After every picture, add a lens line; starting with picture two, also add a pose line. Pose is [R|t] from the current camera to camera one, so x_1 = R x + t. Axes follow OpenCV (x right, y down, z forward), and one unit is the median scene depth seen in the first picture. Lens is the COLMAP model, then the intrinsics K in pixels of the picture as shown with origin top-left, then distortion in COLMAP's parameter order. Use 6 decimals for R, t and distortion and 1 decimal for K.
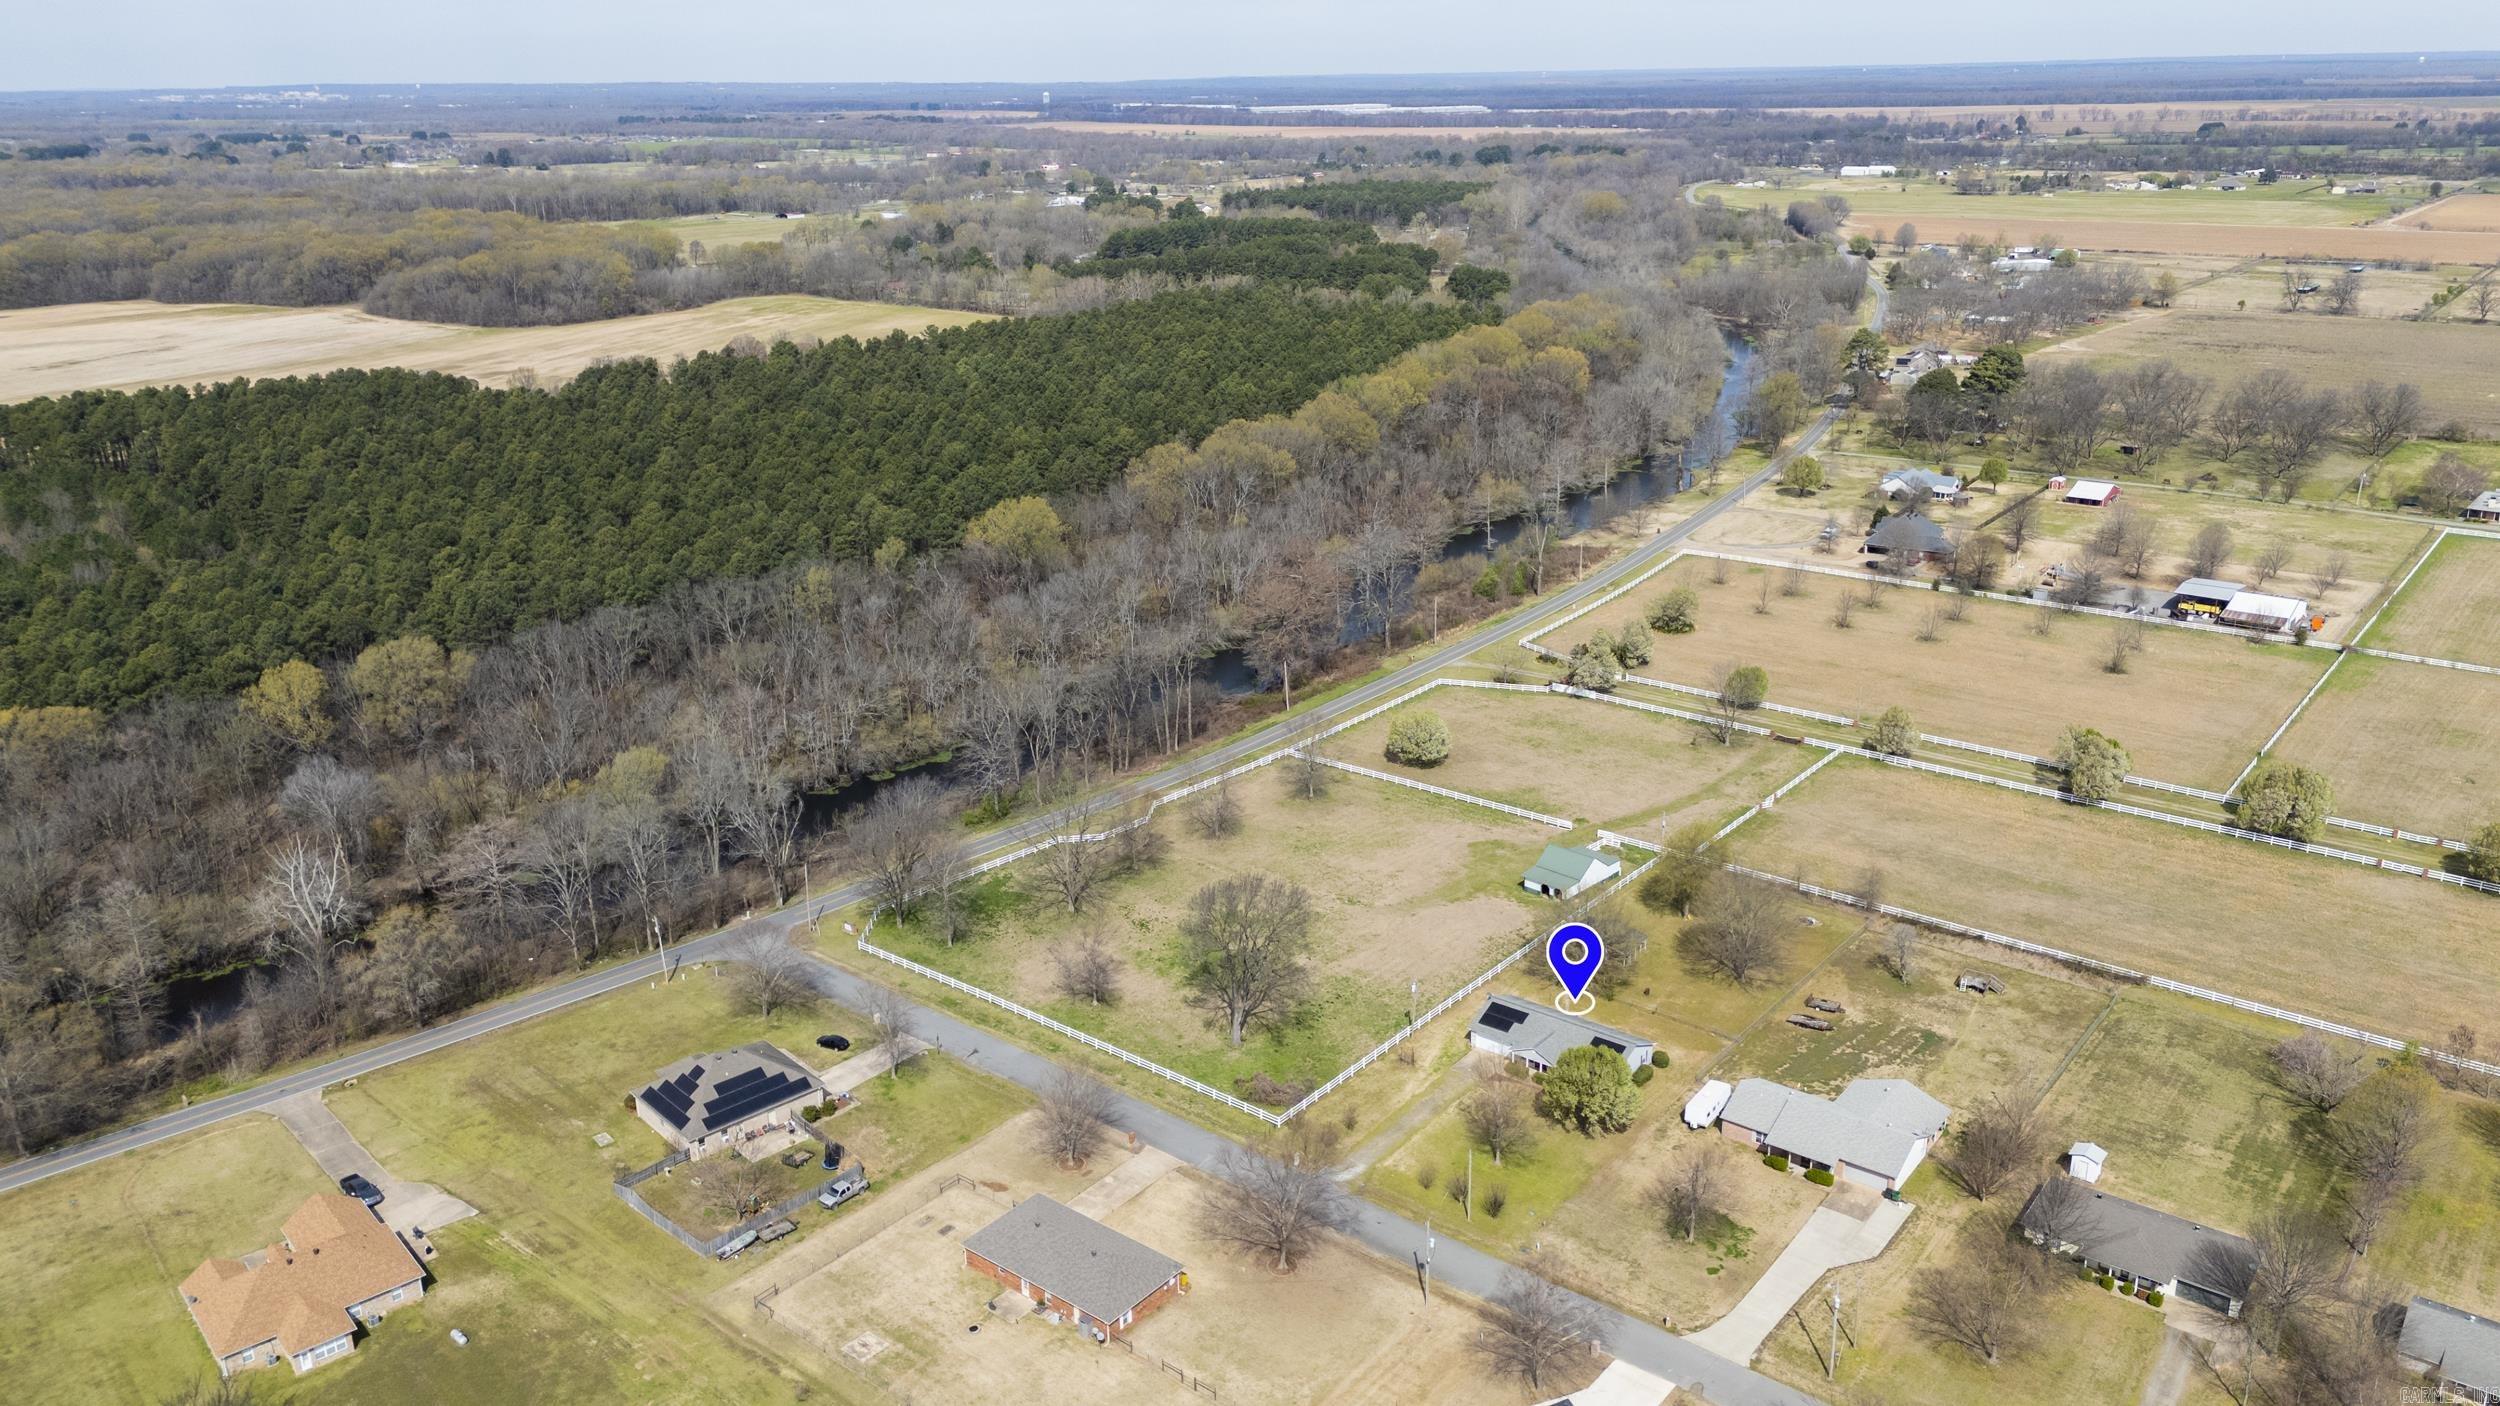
lens RADIAL K [[1805.5, 0, 1250.0], [0, 1805.5, 703.0], [0, 0, 1]] dist [0.048087, -0.034293]
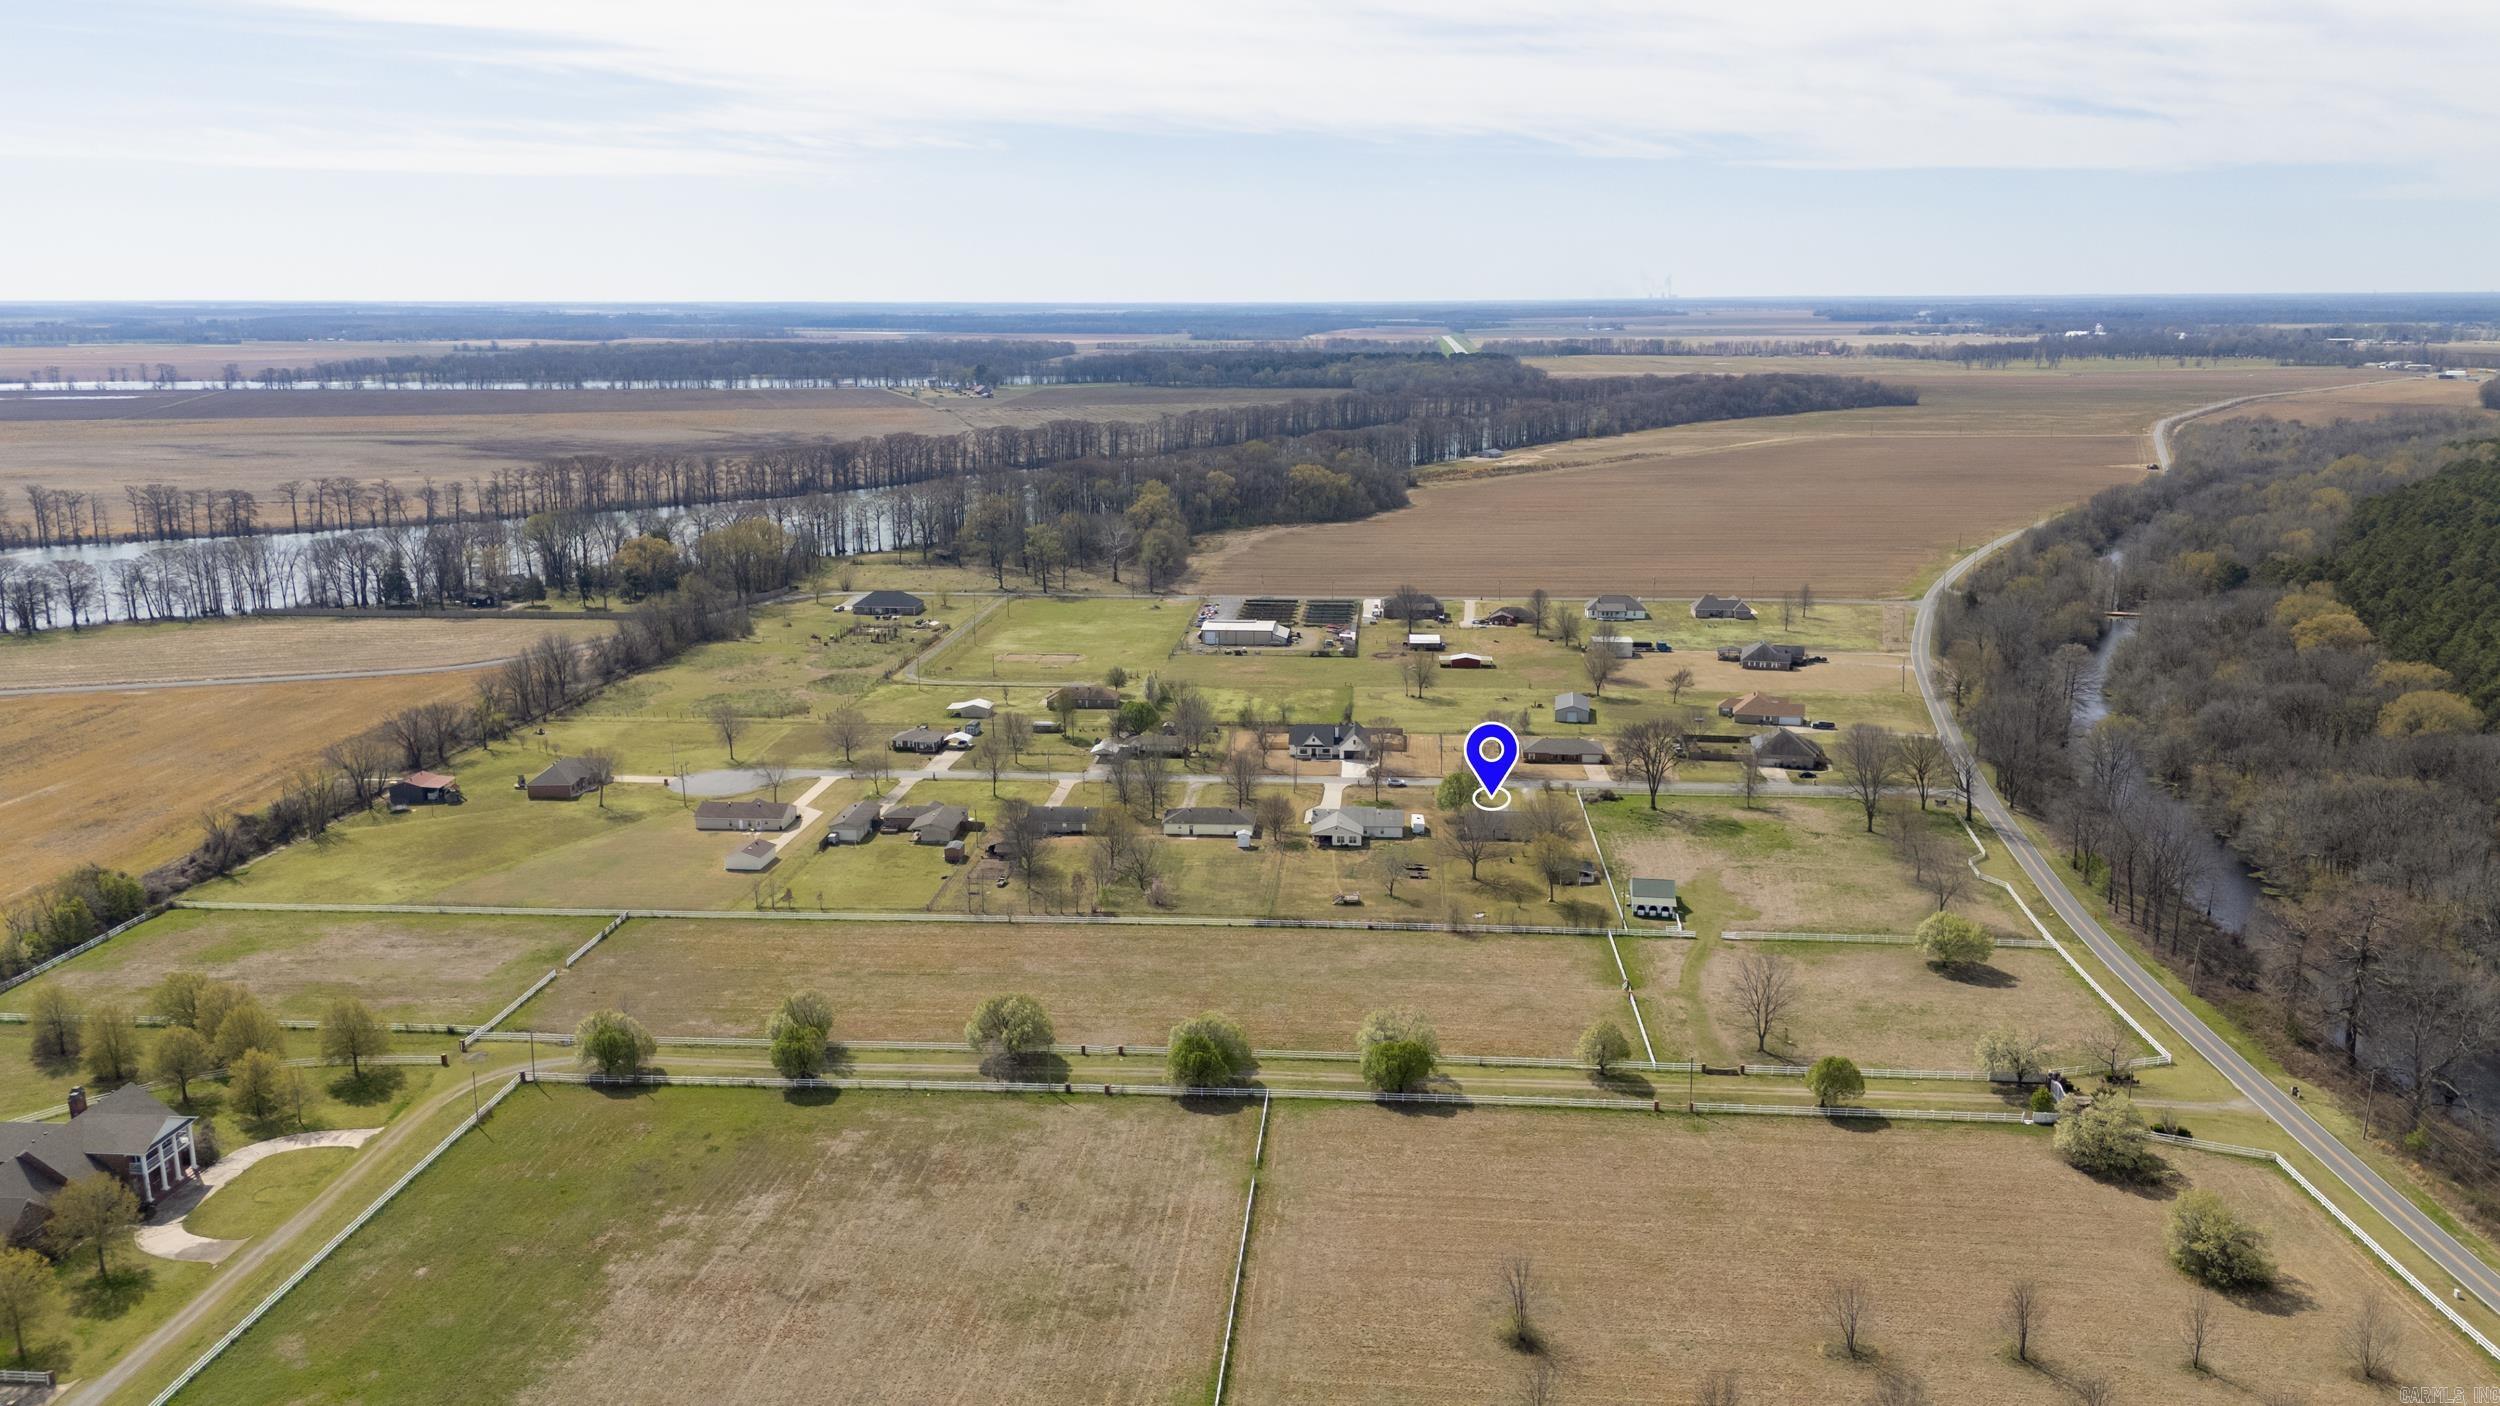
lens RADIAL K [[1805.5, 0, 1250.0], [0, 1805.5, 703.0], [0, 0, 1]] dist [0.048087, -0.034293]
pose [[-0.823850, 0.142602, -0.548576, 0.847463], [-0.167383, 0.863462, 0.475832, -0.455099], [0.541530, 0.483837, -0.687494, 1.282478]]
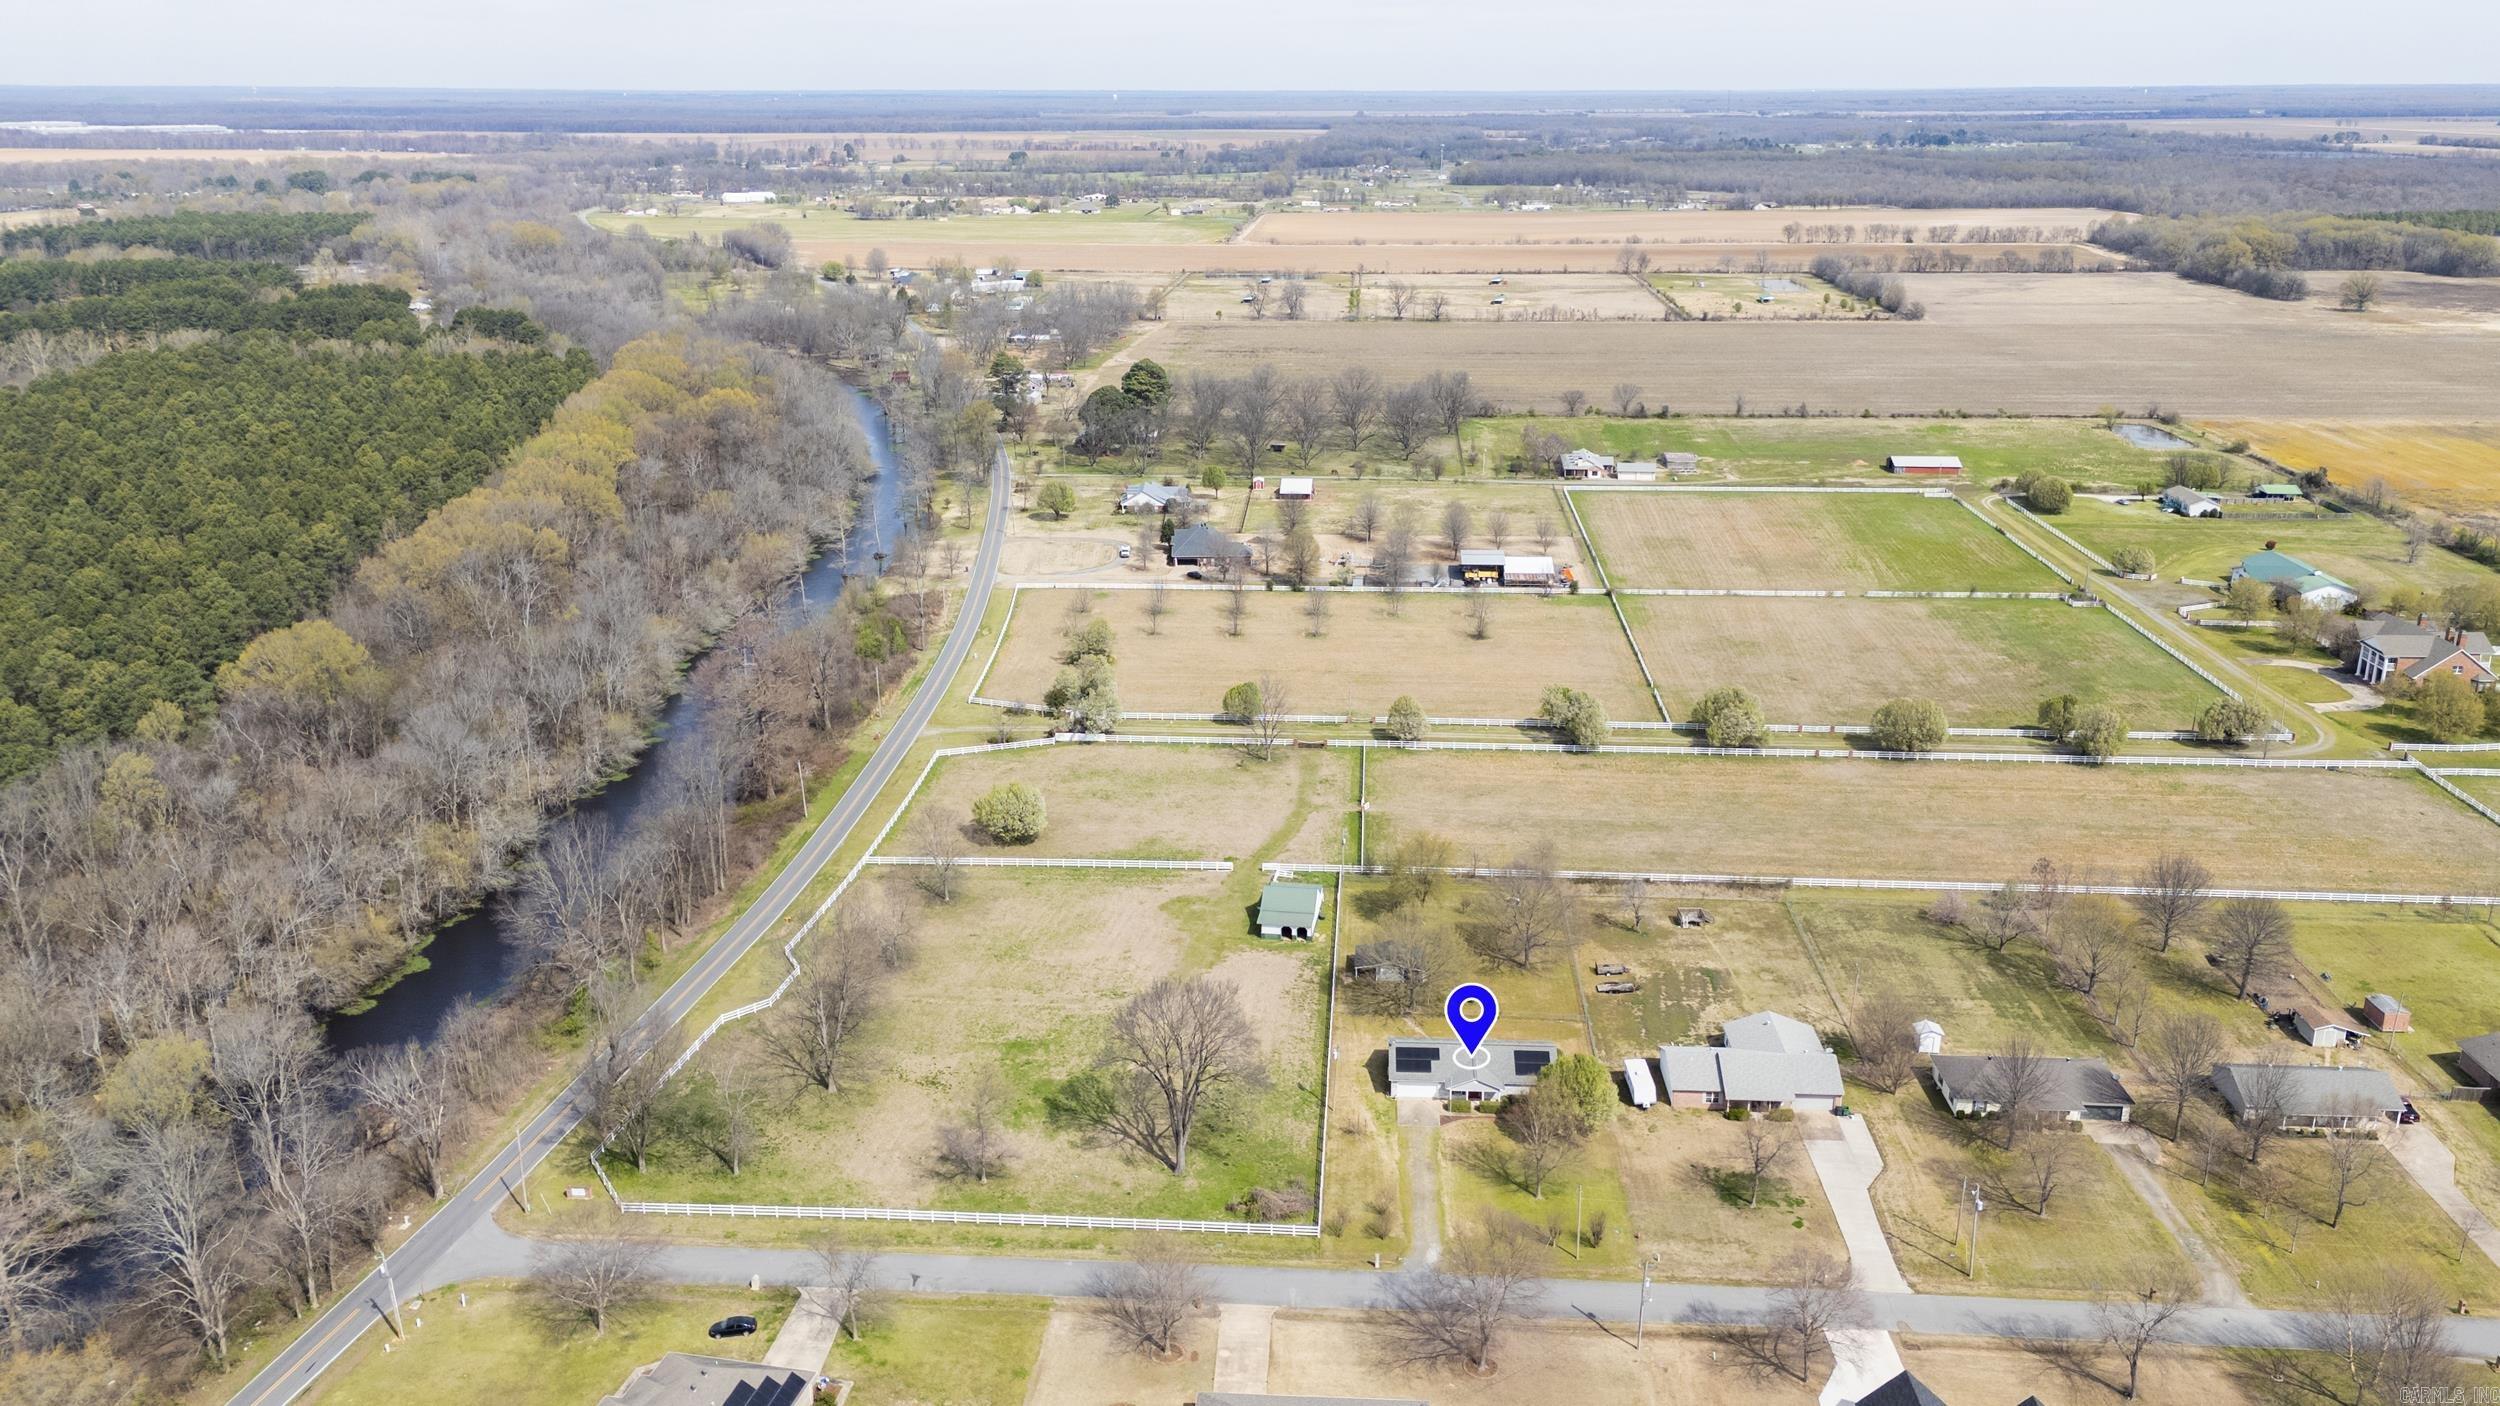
lens RADIAL K [[1862.7, 0, 1250.0], [0, 1862.7, 703.0], [0, 0, 1]] dist [0.095645, -0.121394]
pose [[0.819437, -0.164723, 0.548990, -0.291645], [0.176983, 0.983726, 0.030995, -0.039985], [-0.545161, 0.071764, 0.835254, 0.122849]]
